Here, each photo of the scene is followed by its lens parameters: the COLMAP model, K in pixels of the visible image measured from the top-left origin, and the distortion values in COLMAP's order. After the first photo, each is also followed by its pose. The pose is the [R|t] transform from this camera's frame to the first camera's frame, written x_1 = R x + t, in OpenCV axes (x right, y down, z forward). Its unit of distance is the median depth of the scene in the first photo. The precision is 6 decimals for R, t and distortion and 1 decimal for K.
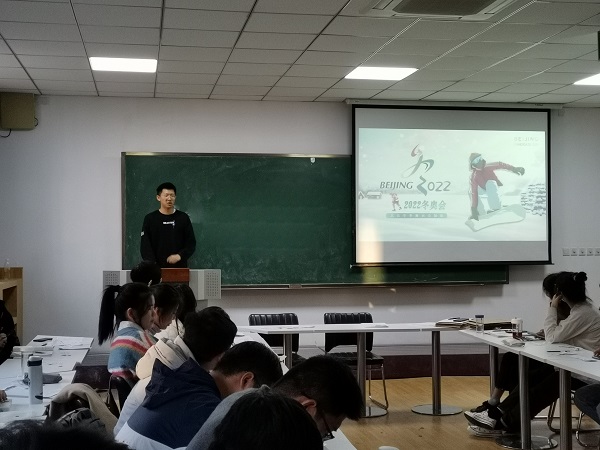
lens RADIAL K [[947.2, 0, 300.0], [0, 947.2, 225.0], [0, 0, 1]] dist [0.018703, 0.013608]
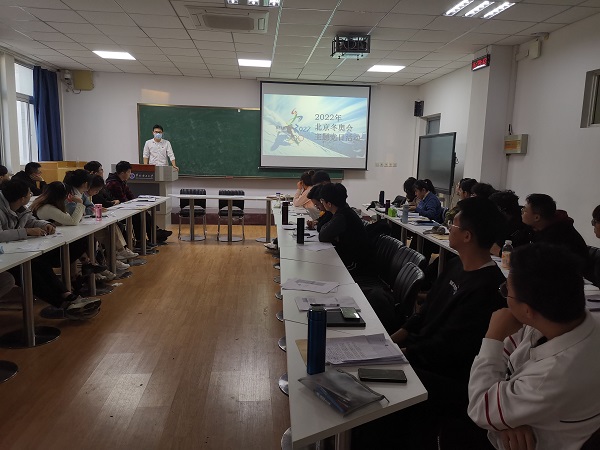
lens RADIAL K [[472.1, 0, 300.0], [0, 472.1, 225.0], [0, 0, 1]] dist [0.053980, -0.001125]
pose [[0.991648, 0.051265, -0.118347, 0.266432], [-0.031924, 0.986619, 0.159884, 0.001991], [0.124960, -0.154771, 0.980016, 0.041124]]
